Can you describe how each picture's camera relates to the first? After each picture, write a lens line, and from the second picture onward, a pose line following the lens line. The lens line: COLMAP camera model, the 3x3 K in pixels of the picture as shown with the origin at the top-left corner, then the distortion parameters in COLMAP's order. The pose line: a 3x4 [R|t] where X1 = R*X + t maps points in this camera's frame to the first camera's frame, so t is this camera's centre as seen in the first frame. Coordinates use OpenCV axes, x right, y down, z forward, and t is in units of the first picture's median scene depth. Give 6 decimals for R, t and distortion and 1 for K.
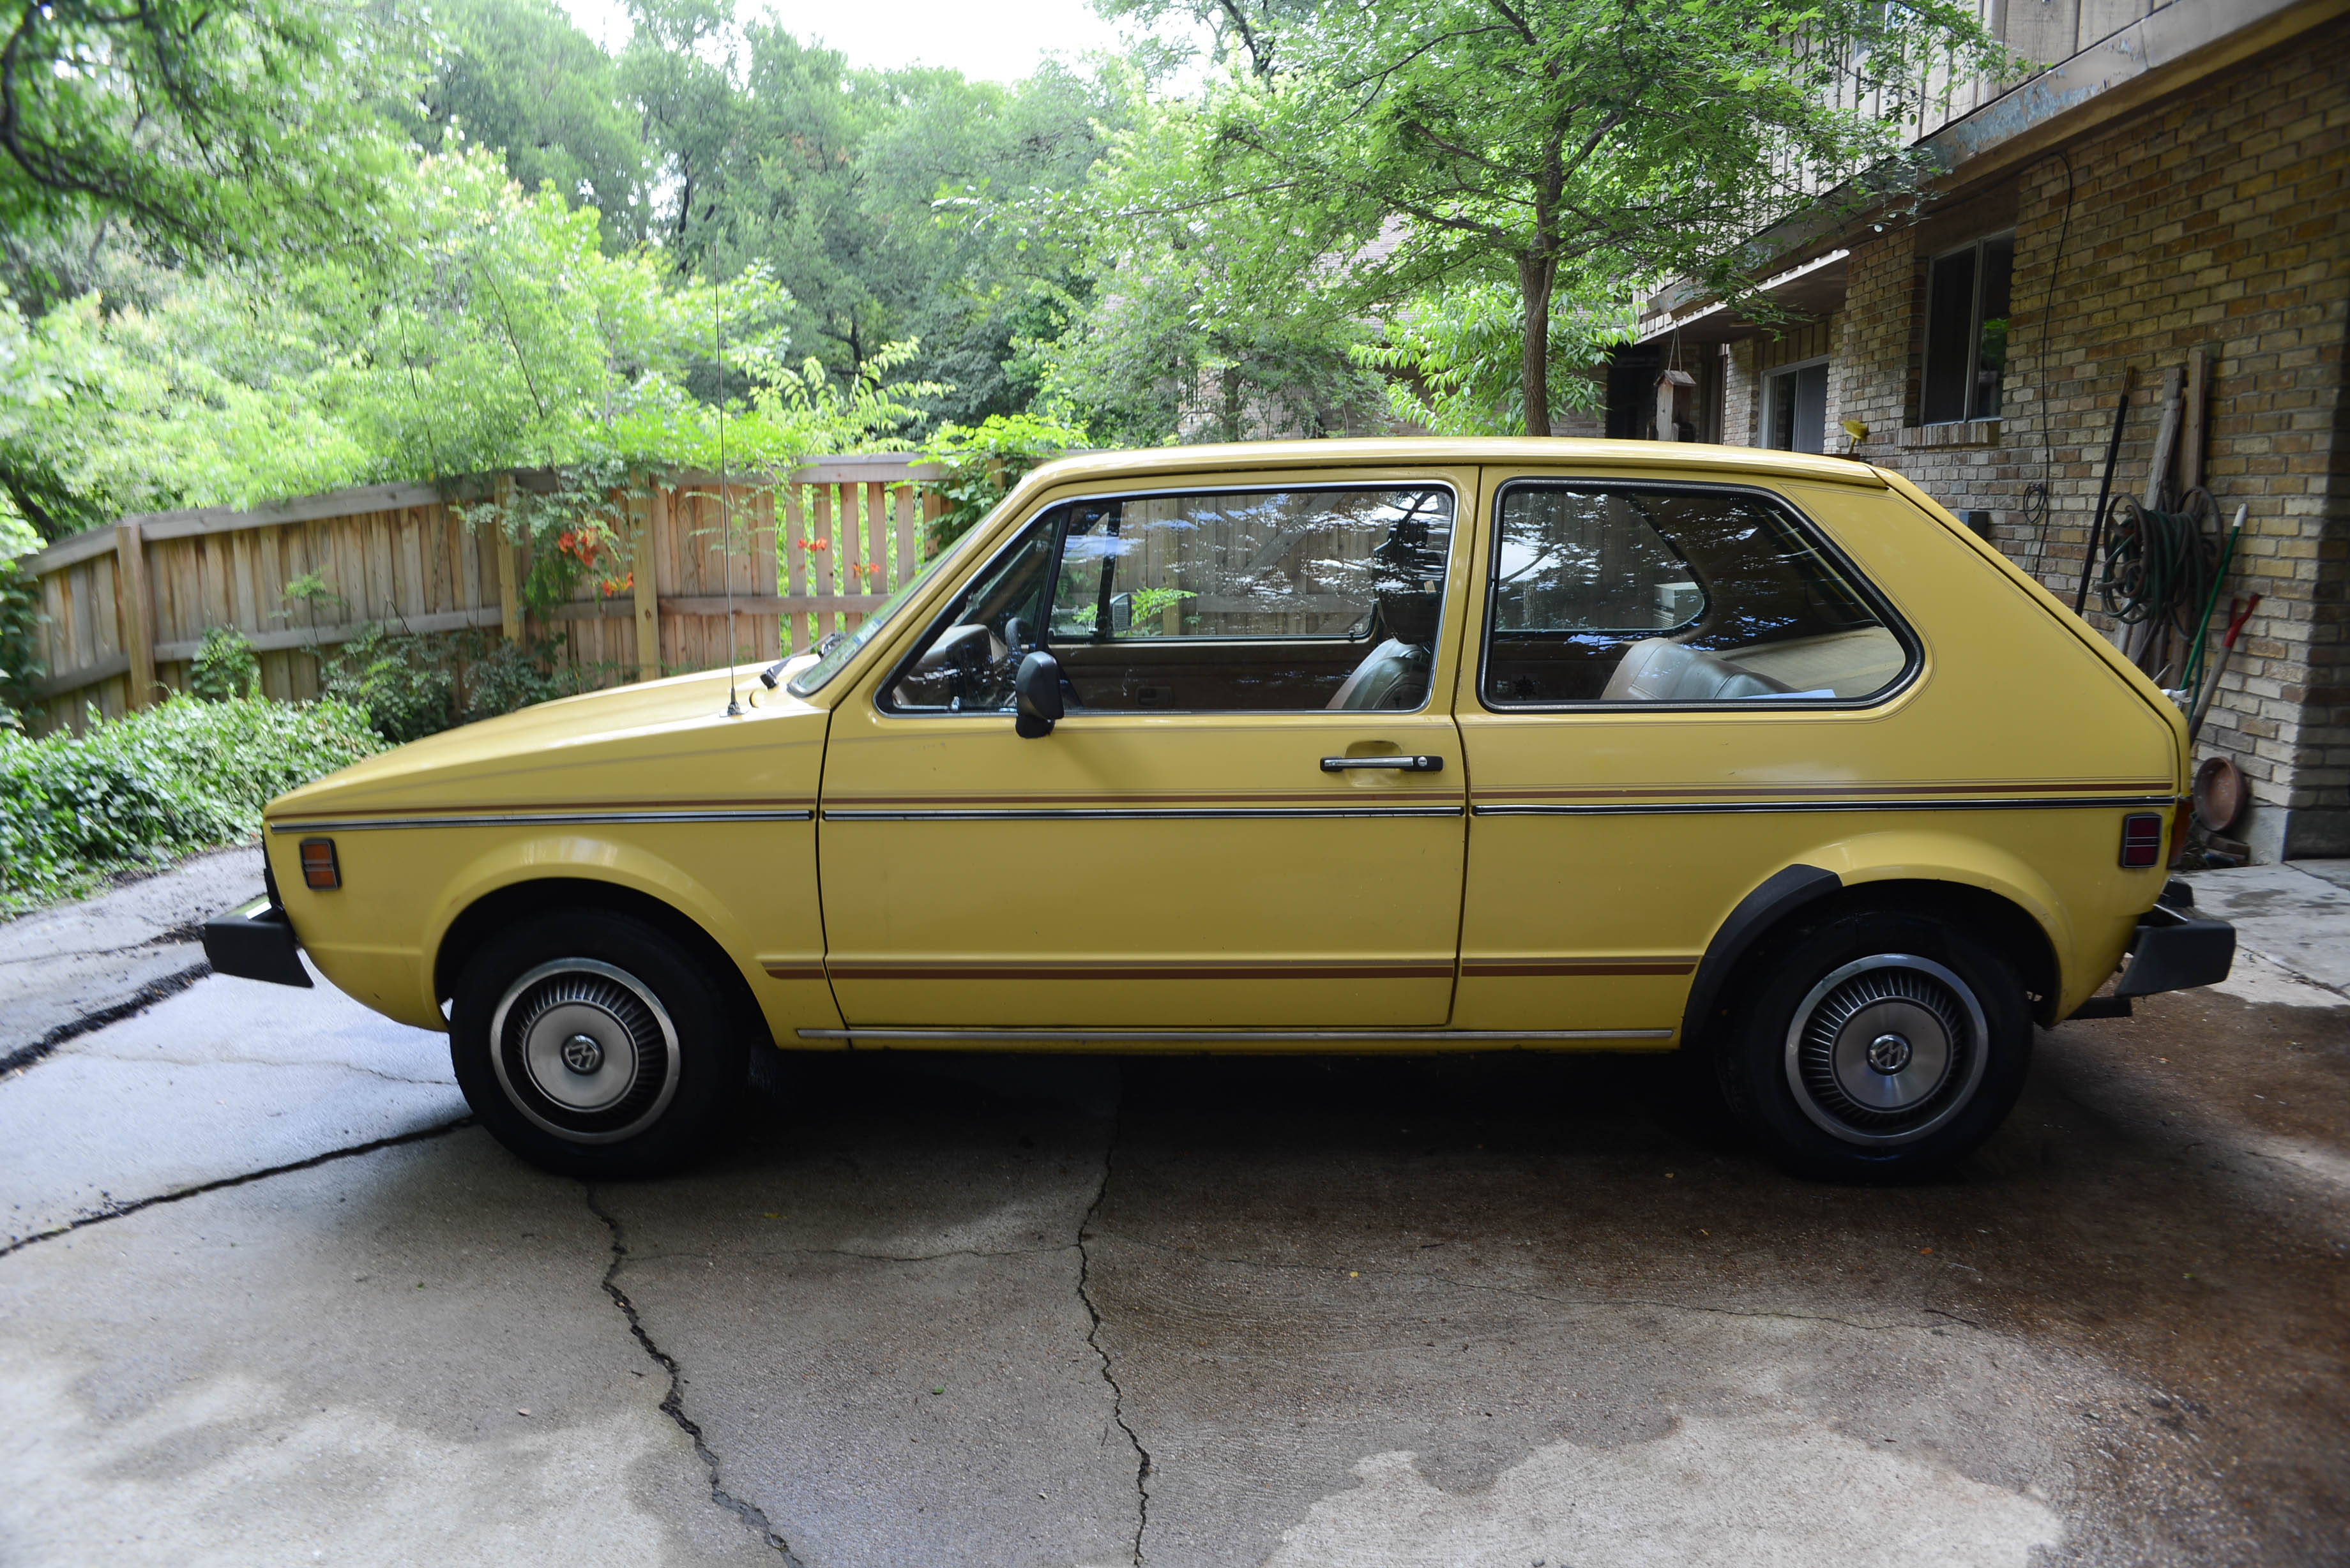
lens RADIAL K [[1576.8, 0, 1247.7], [0, 1576.8, 777.4], [0, 0, 1]] dist [-0.057411, 0.020731]
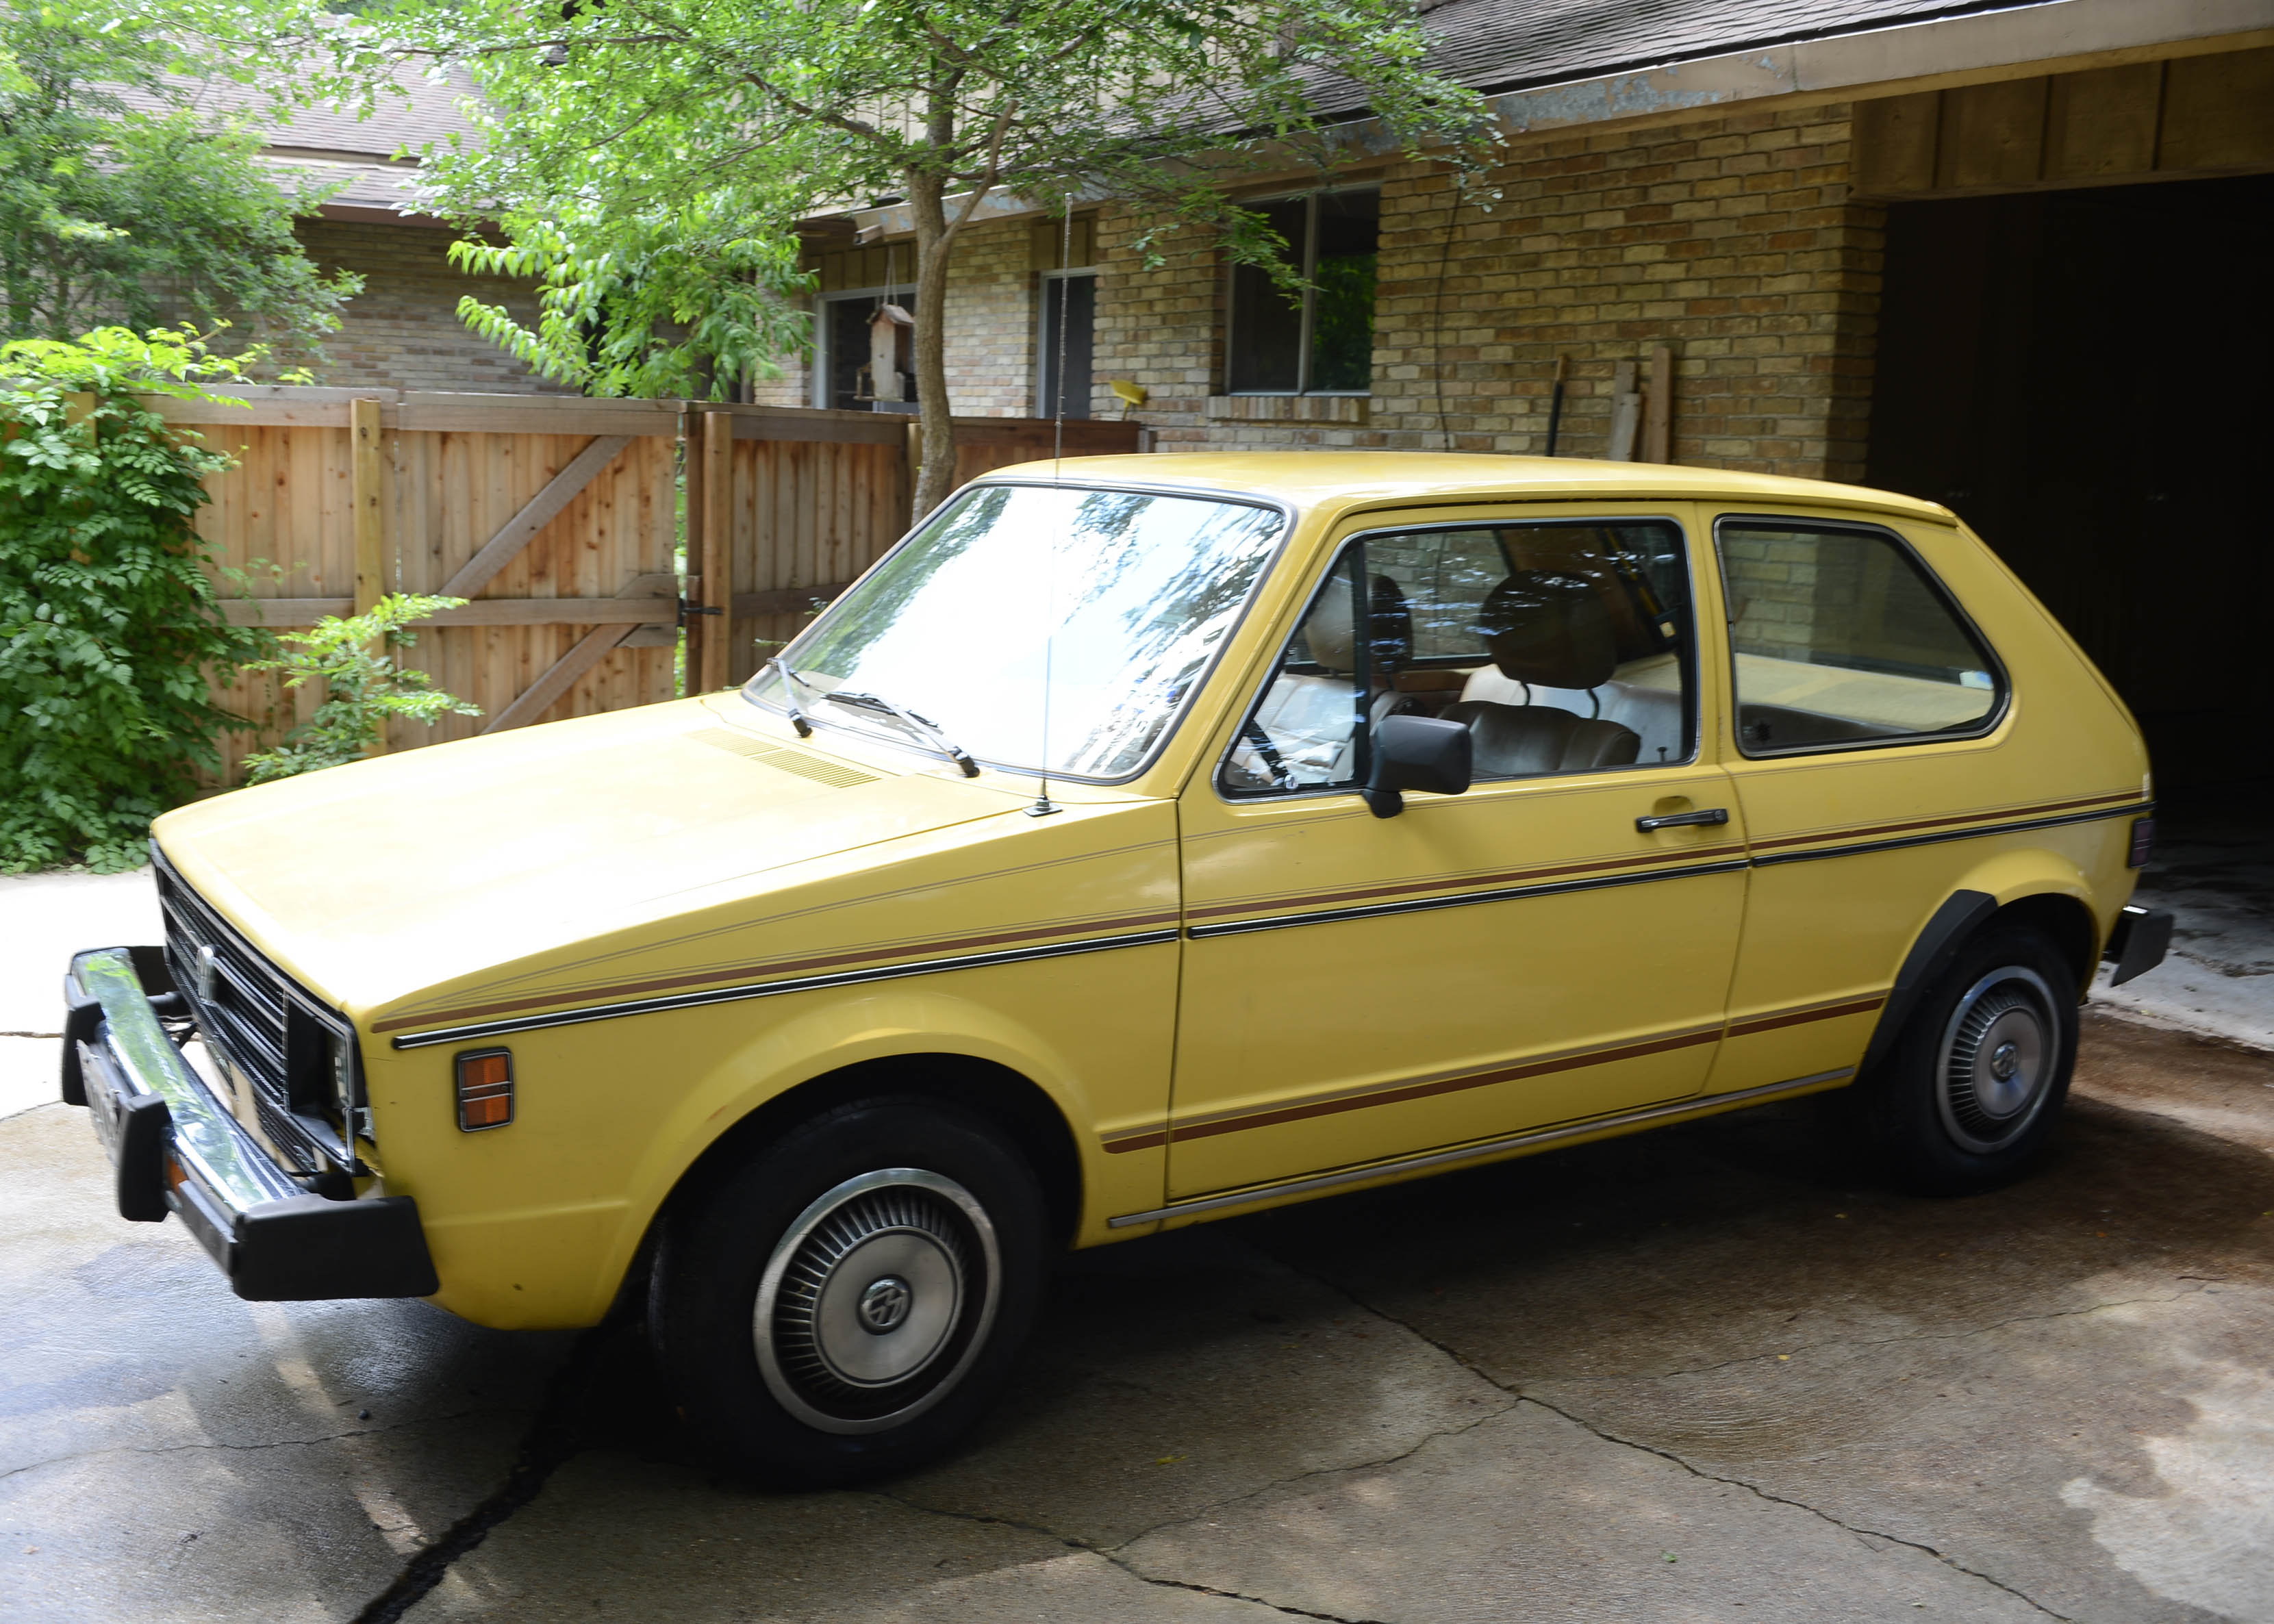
lens RADIAL K [[2179.0, 0, 1205.5], [0, 2179.0, 741.9], [0, 0, 1]] dist [-0.026137, 0.000000]
pose [[0.822317, -0.046562, 0.567121, -0.410767], [0.067125, 0.997625, -0.015423, -0.025329], [-0.565056, 0.050751, 0.823490, 0.042373]]
